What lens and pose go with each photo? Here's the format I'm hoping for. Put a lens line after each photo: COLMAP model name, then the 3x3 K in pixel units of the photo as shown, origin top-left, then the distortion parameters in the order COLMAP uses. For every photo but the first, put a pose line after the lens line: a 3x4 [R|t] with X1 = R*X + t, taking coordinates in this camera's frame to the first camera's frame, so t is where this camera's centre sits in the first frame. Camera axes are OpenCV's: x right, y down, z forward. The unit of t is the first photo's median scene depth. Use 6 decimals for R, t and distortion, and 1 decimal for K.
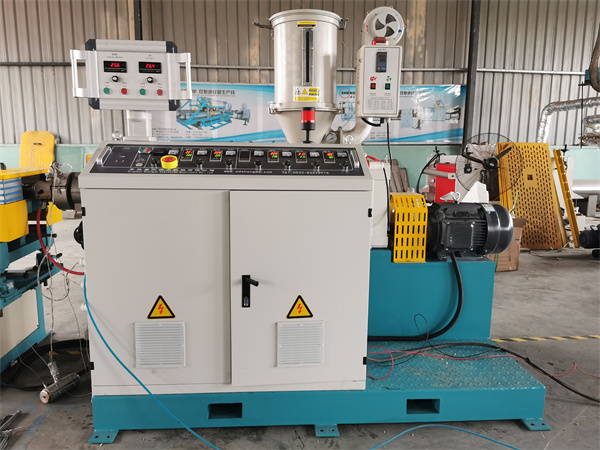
lens RADIAL K [[501.5, 0, 302.8], [0, 501.5, 219.3], [0, 0, 1]] dist [0.033872, -0.043786]
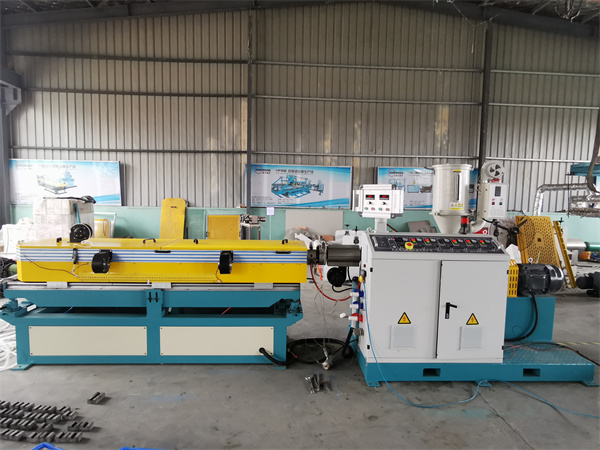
lens RADIAL K [[433.1, 0, 293.4], [0, 433.1, 222.8], [0, 0, 1]] dist [-0.007983, 0.016468]
pose [[0.999881, 0.013110, -0.008108, -0.543920], [-0.013711, 0.996765, -0.079197, -0.046340], [0.007043, 0.079299, 0.996826, -0.574383]]
